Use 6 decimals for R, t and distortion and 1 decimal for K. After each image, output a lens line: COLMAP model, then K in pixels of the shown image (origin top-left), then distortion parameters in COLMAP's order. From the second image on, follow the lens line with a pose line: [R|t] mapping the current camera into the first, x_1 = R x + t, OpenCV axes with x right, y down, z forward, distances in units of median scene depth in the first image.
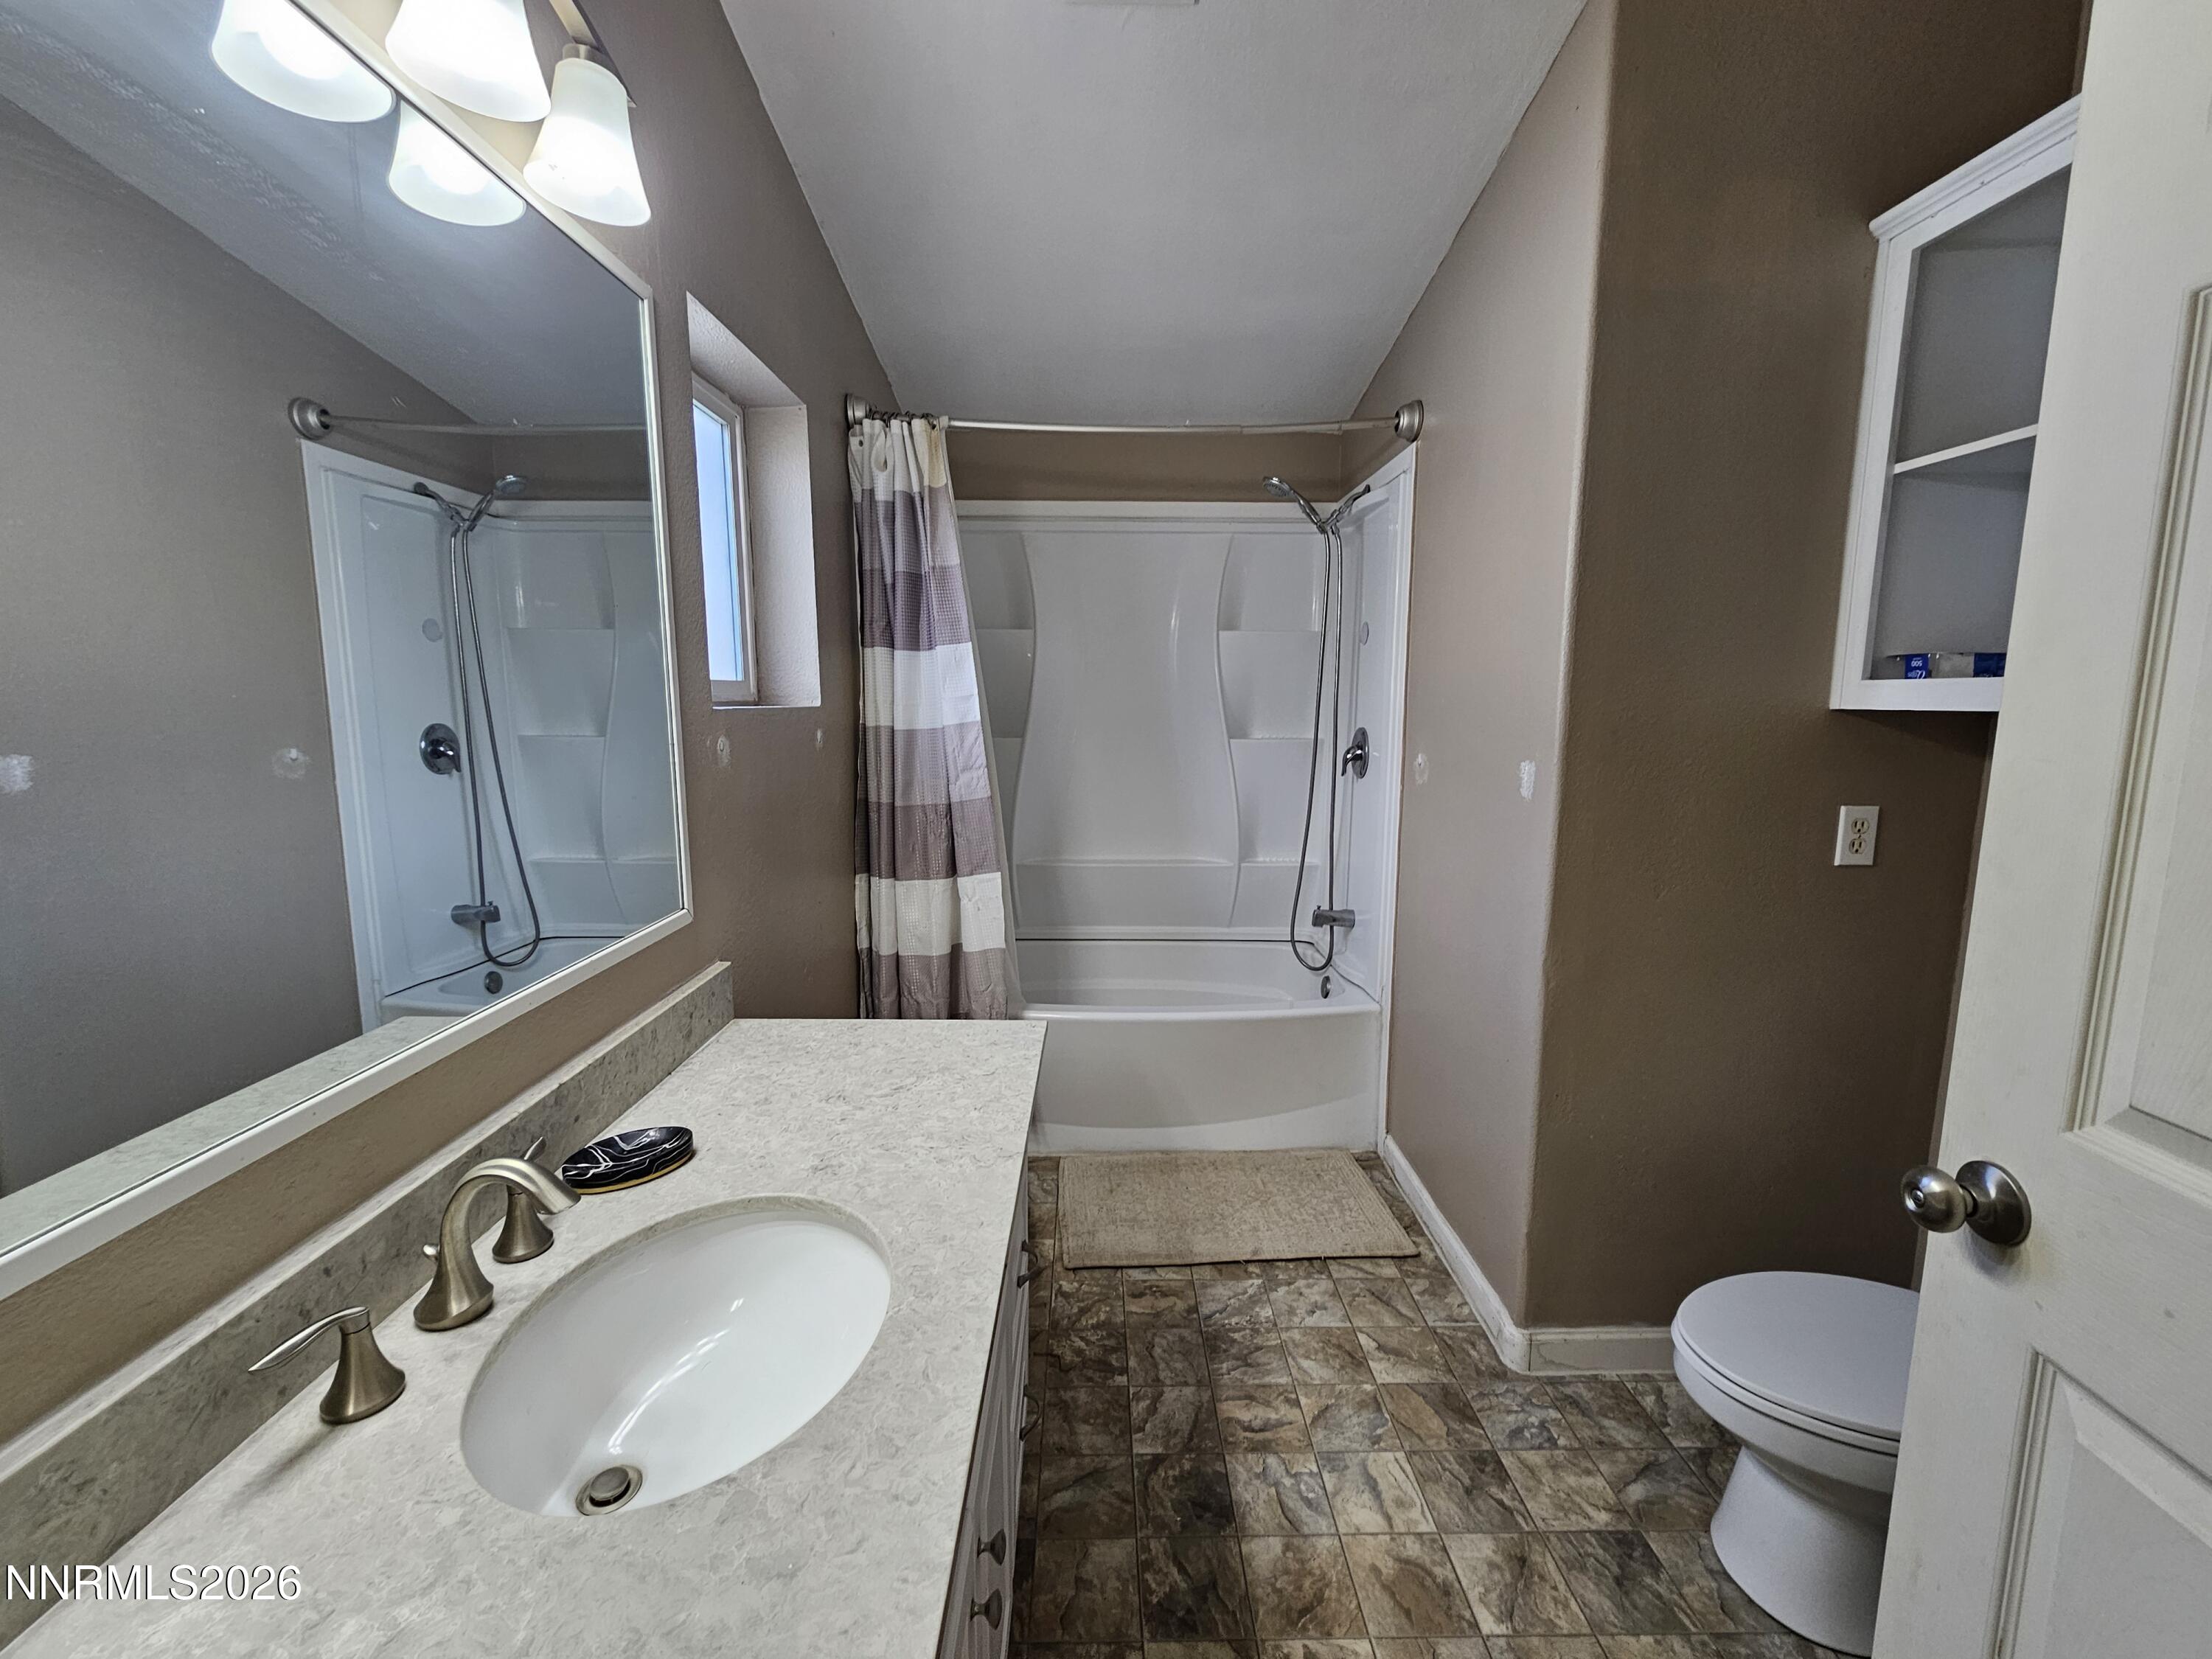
lens RADIAL K [[904.5, 0, 1100.1], [0, 904.5, 829.8], [0, 0, 1]] dist [0.000158, 0.000480]
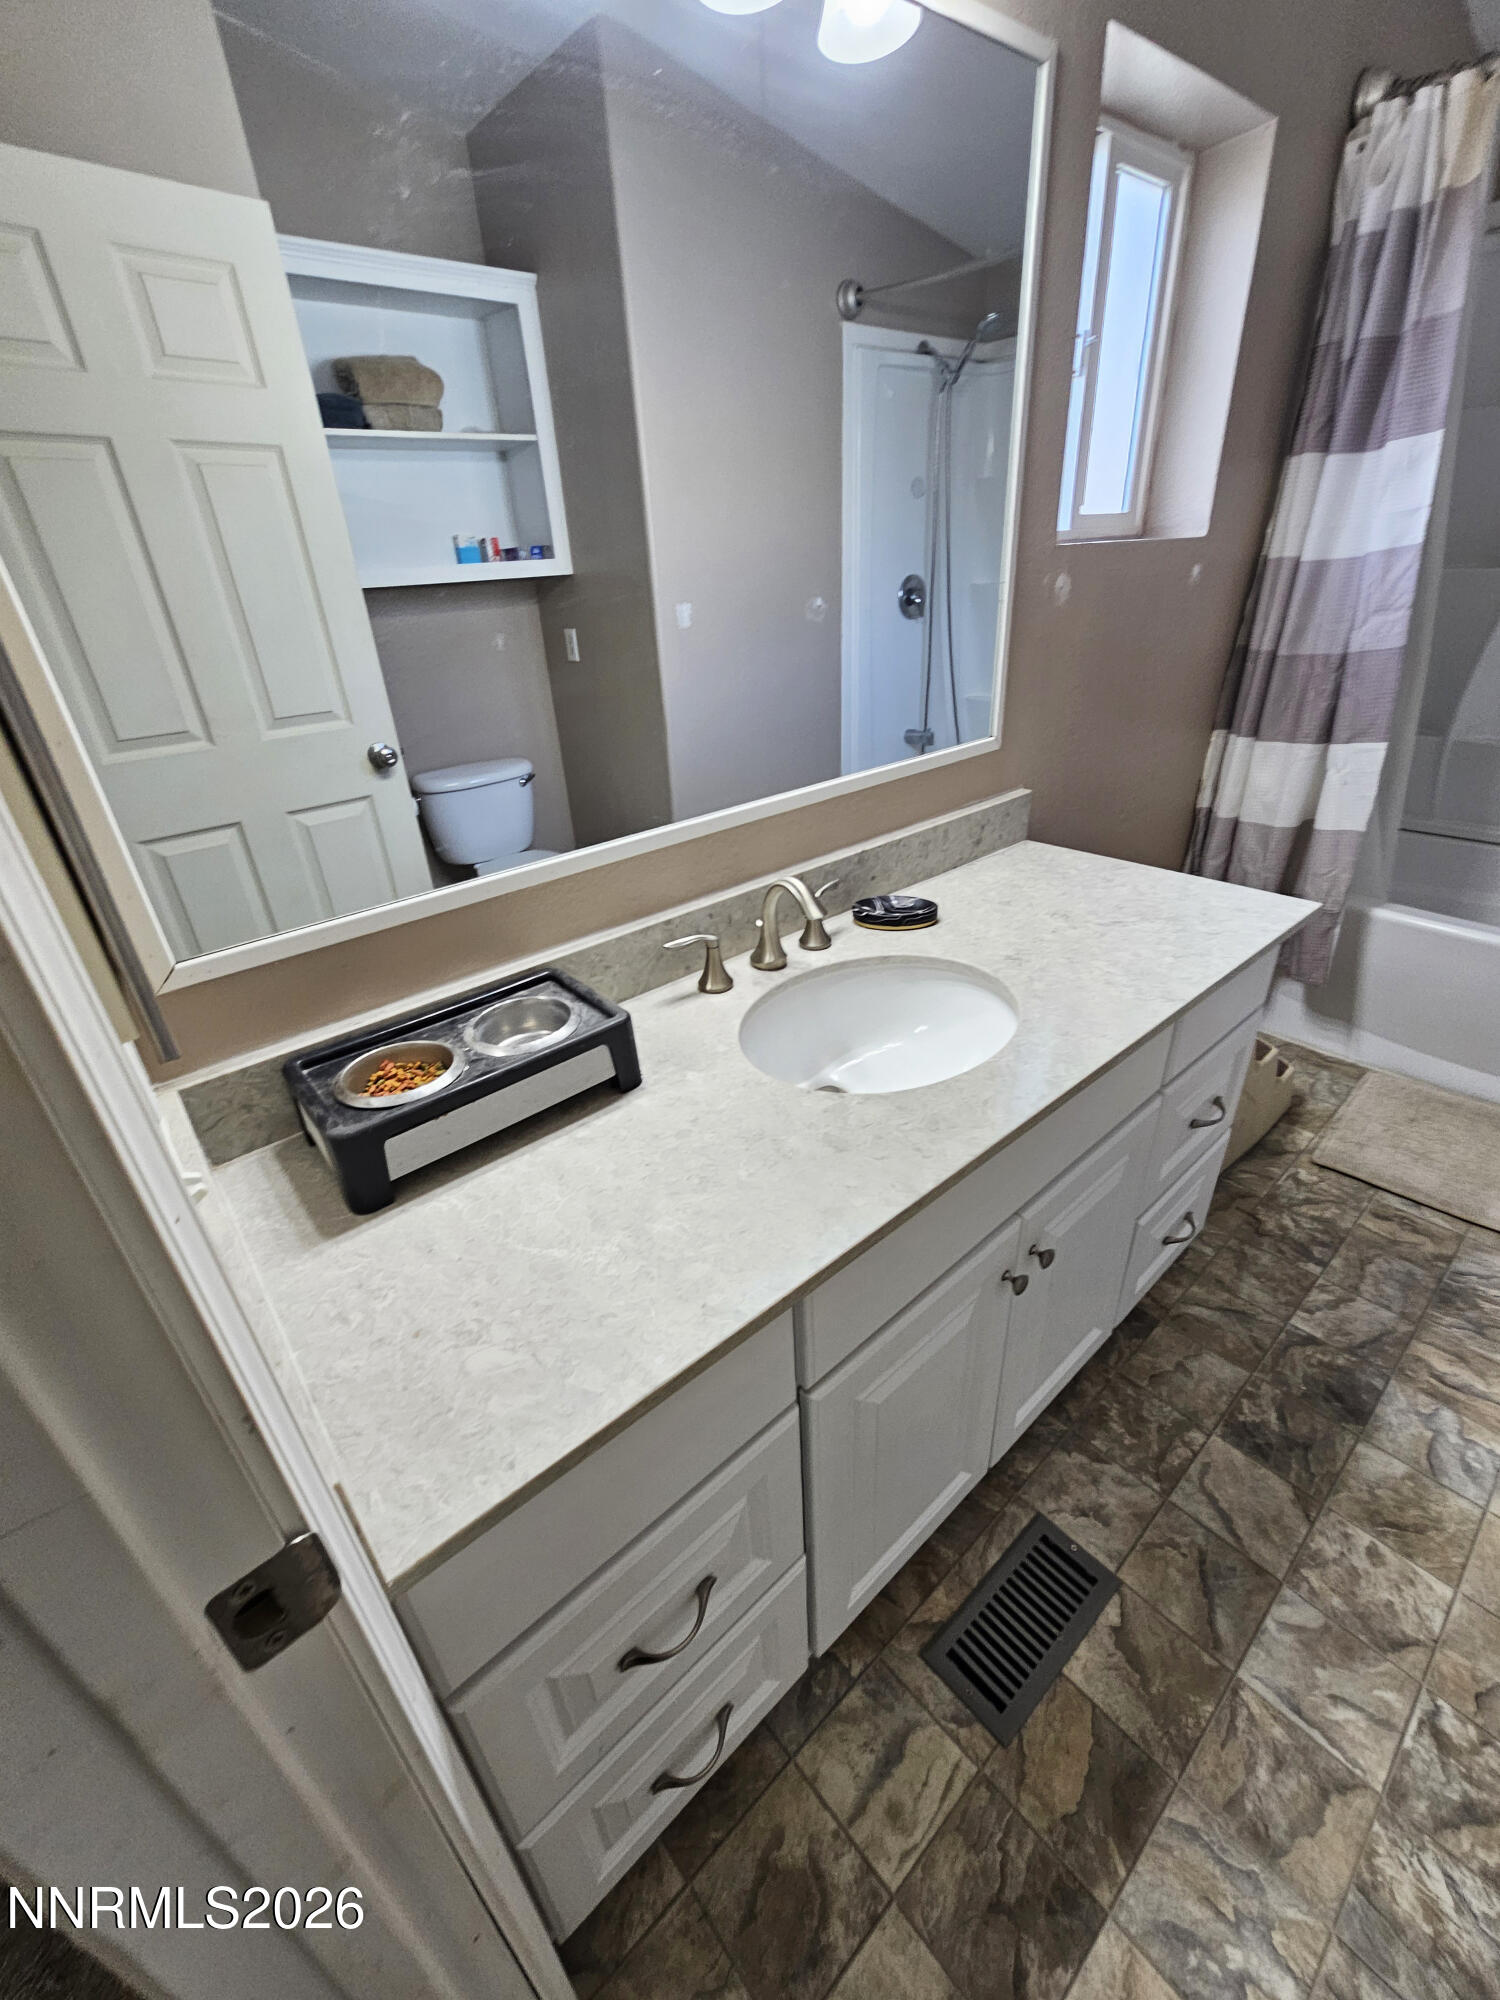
lens RADIAL K [[817.8, 0, 750.0], [0, 817.8, 1000.0], [0, 0, 1]] dist [0.000158, 0.000480]
pose [[0.649372, 0.320551, -0.689610, 0.139861], [-0.051641, 0.923315, 0.380556, 0.010839], [0.758715, -0.211510, 0.616129, 0.013915]]
